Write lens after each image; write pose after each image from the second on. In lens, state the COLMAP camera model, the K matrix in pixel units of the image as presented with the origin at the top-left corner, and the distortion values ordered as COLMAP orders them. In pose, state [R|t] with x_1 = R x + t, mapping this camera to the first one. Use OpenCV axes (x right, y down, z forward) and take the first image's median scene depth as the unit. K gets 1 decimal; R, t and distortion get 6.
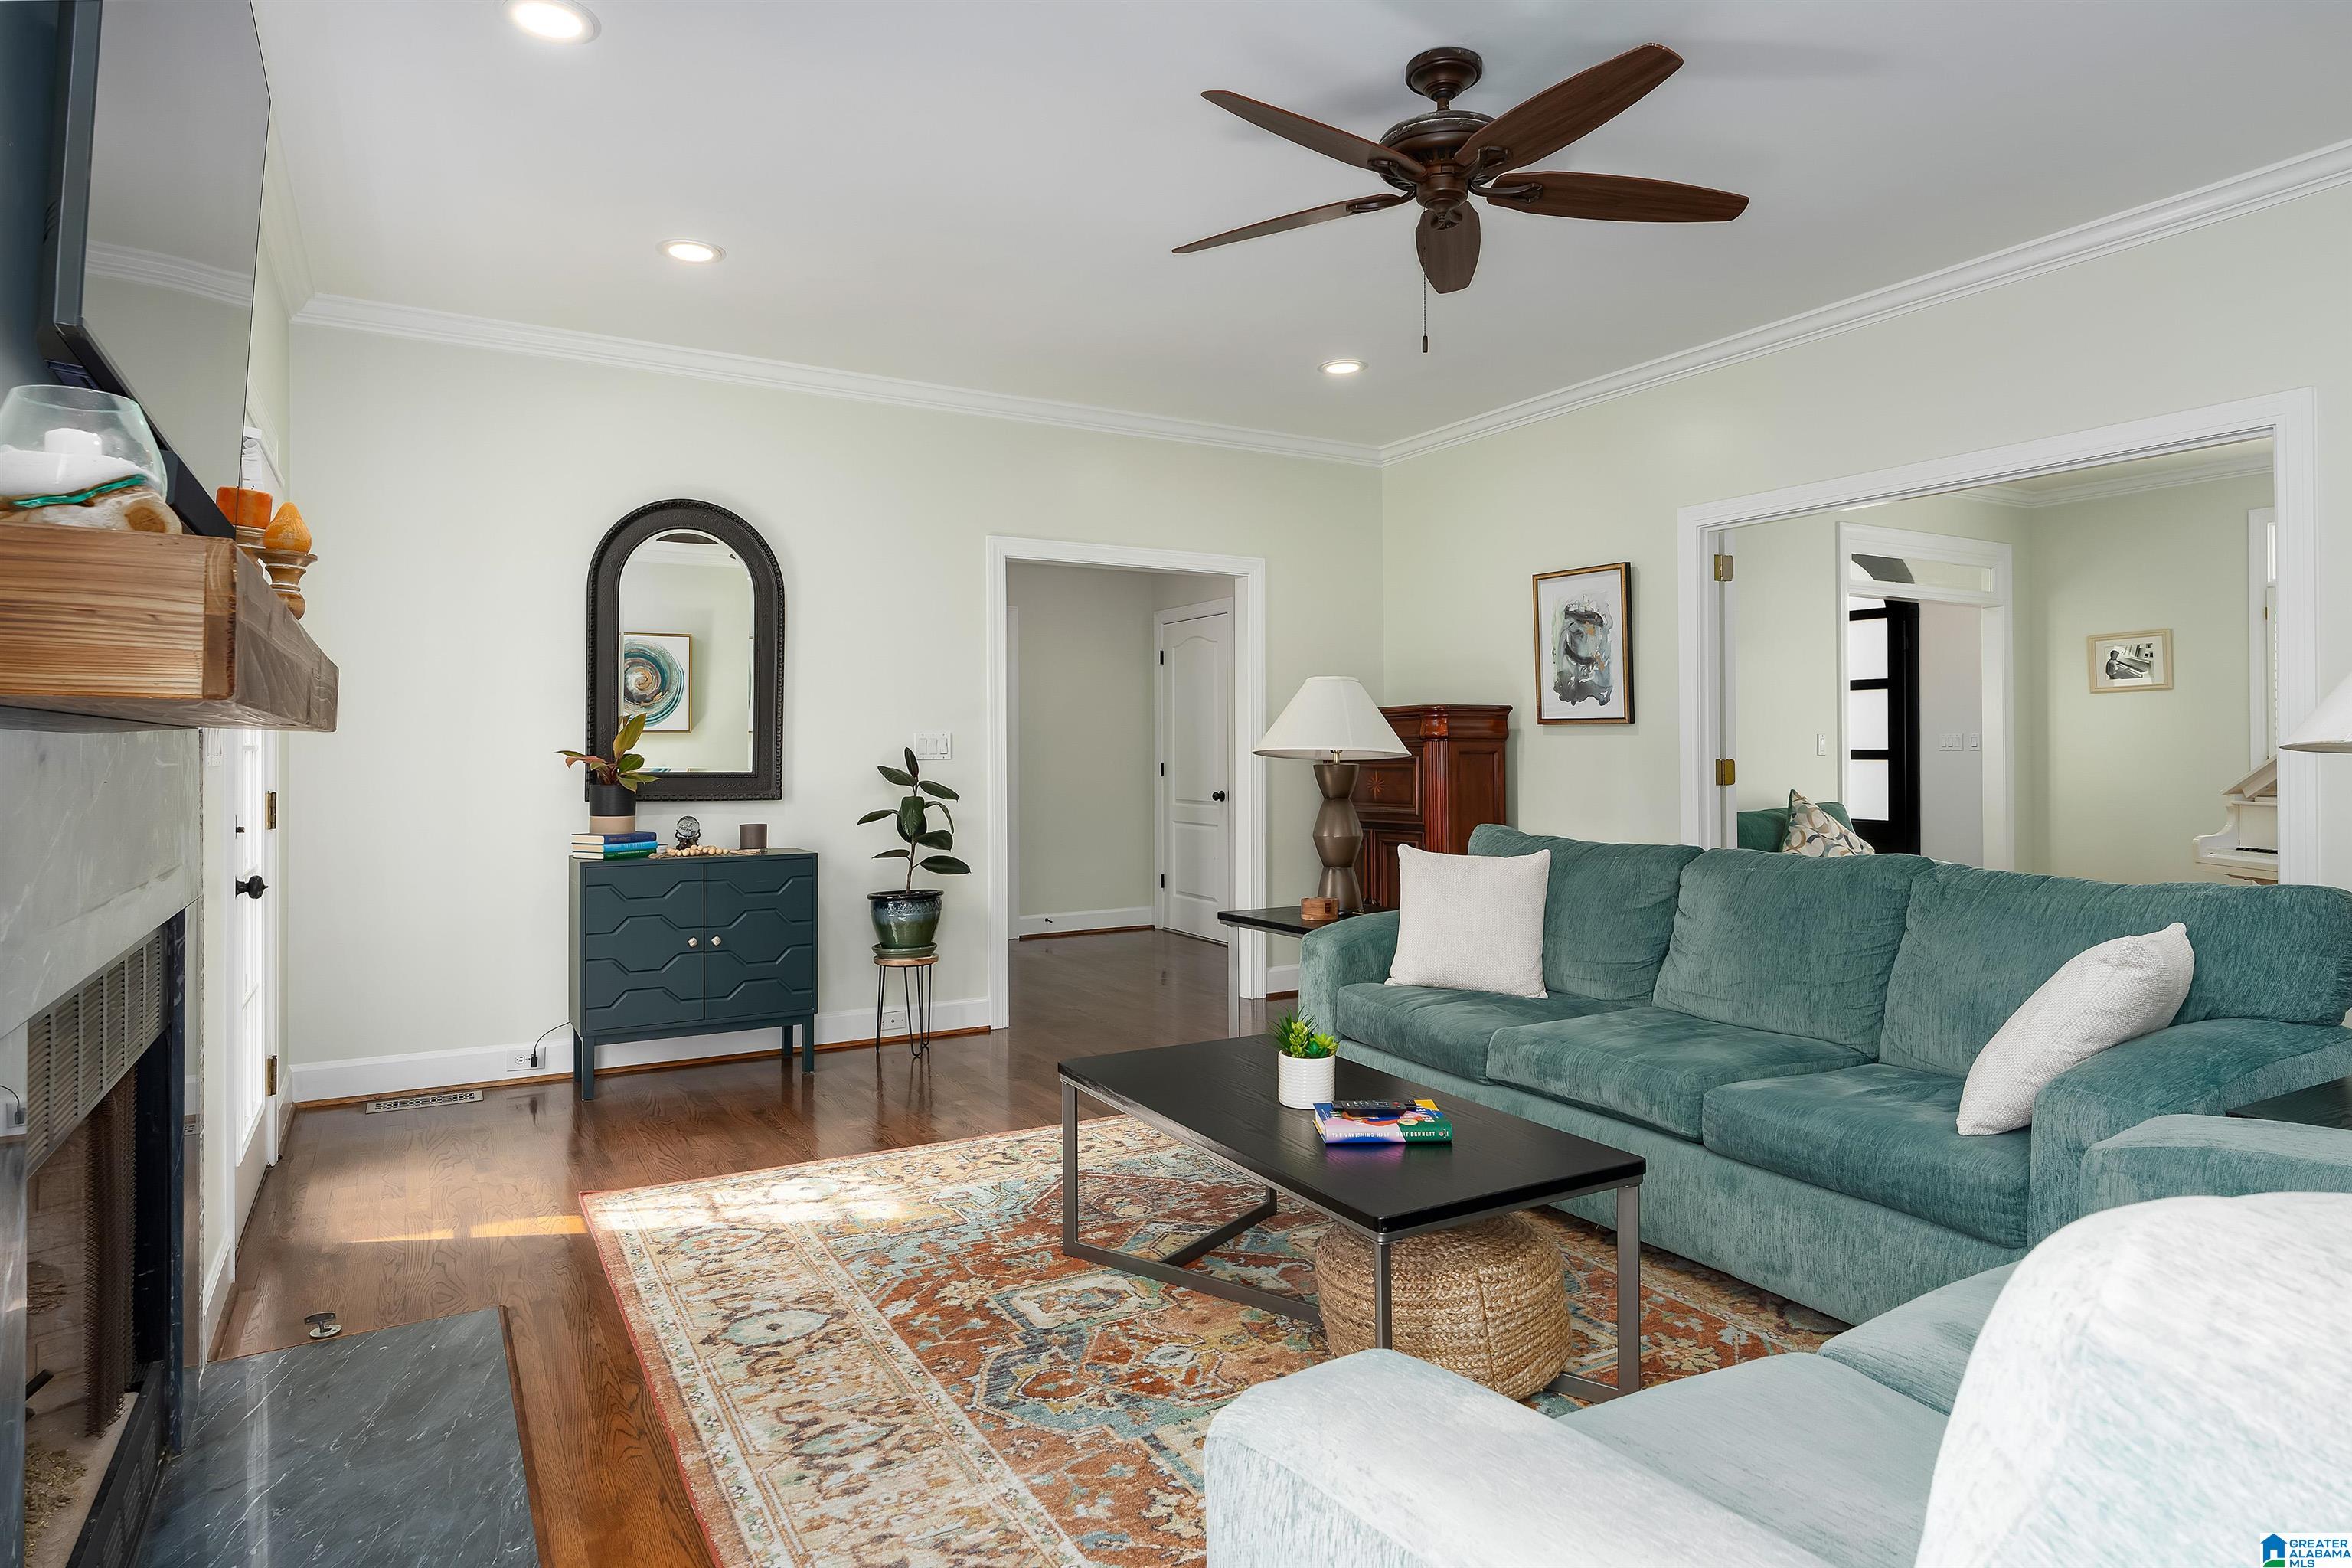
lens RADIAL K [[1331.8, 0, 1174.6], [0, 1331.8, 730.5], [0, 0, 1]] dist [0.002385, -0.000021]
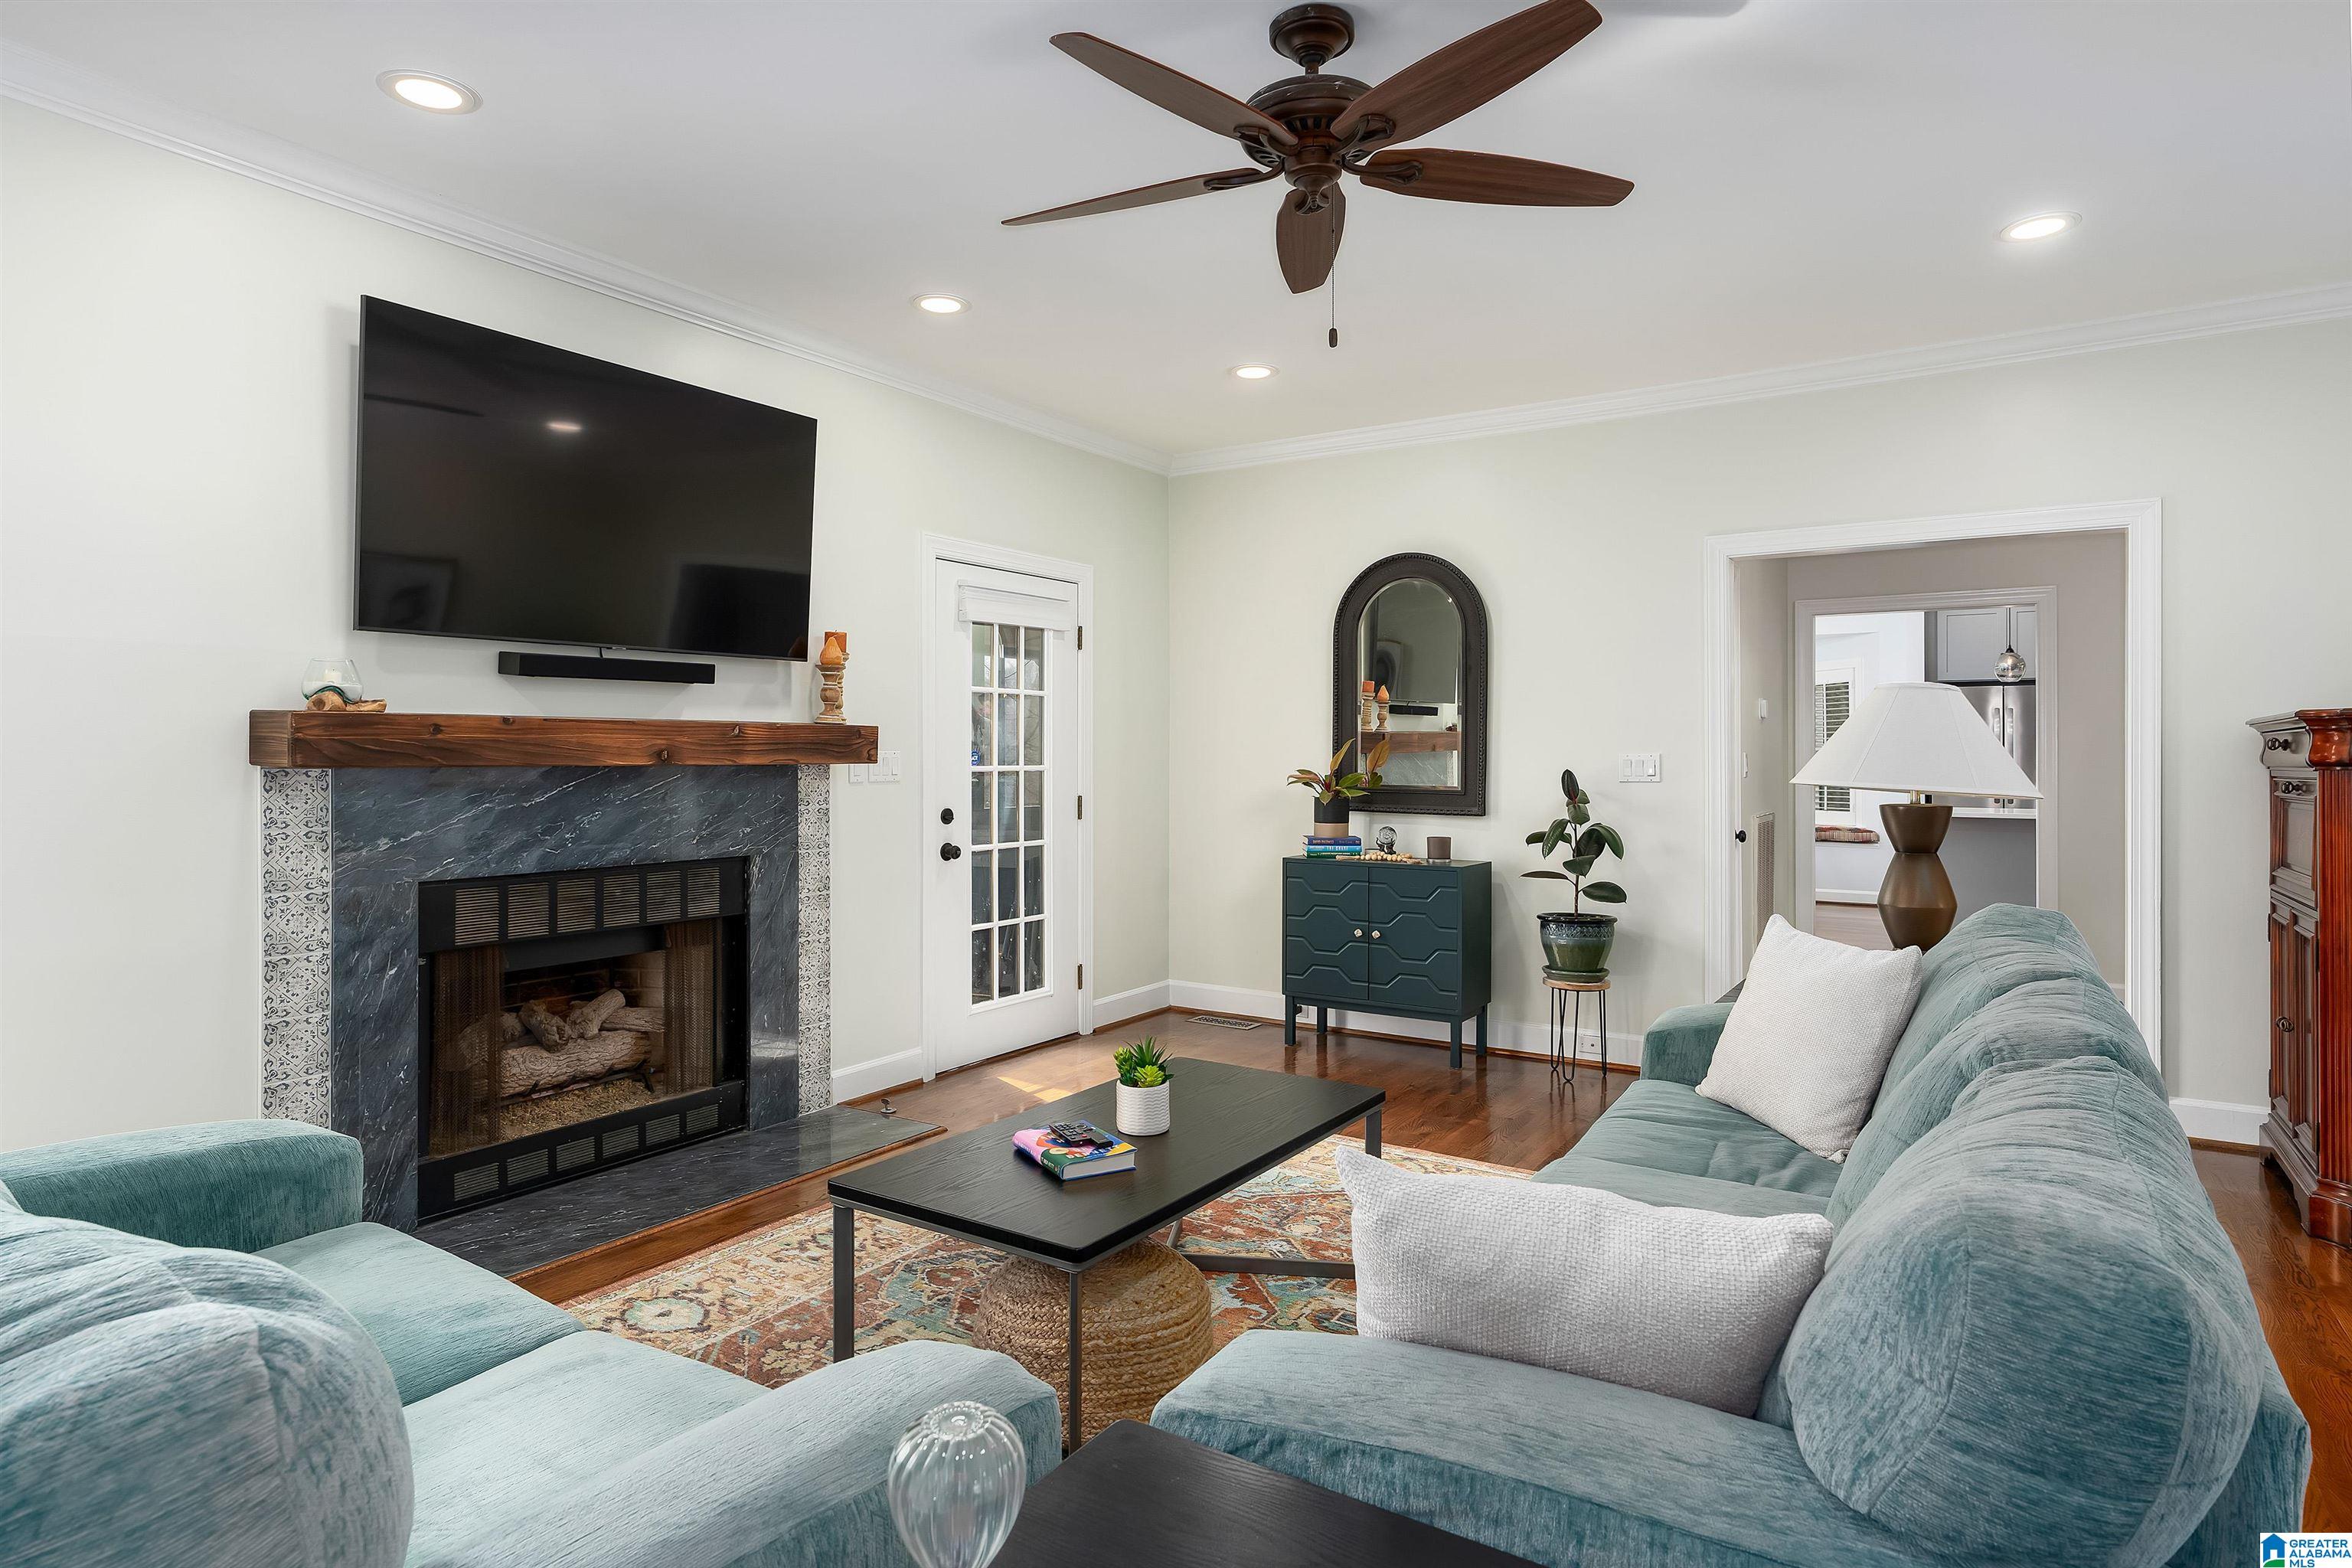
lens RADIAL K [[1309.9, 0, 1174.8], [0, 1309.9, 754.6], [0, 0, 1]] dist [0.000422, -0.000052]
pose [[0.446098, 0.008128, -0.894947, 0.601228], [0.009028, 0.999867, 0.013581, -0.016534], [0.894938, -0.014138, 0.445966, 0.334029]]
